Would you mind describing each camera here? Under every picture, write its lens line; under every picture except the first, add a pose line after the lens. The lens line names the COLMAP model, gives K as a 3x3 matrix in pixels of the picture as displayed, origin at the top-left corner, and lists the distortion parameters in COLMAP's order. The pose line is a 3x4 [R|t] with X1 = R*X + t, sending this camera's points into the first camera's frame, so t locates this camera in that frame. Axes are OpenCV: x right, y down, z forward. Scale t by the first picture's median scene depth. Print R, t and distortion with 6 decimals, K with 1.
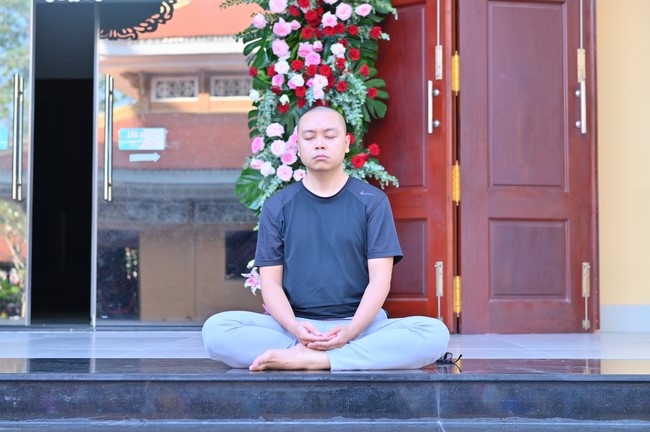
lens RADIAL K [[1036.4, 0, 325.0], [0, 1036.4, 216.0], [0, 0, 1]] dist [-0.057850, 0.029849]
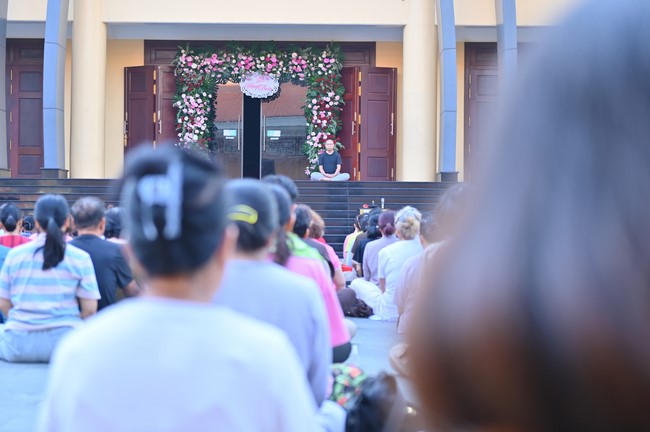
lens RADIAL K [[1036.4, 0, 325.0], [0, 1036.4, 216.0], [0, 0, 1]] dist [-0.057850, 0.029849]
pose [[0.999382, 0.008817, 0.034019, -0.133612], [-0.011199, 0.997451, 0.070464, -0.049075], [-0.033311, -0.070801, 0.996934, -2.921405]]
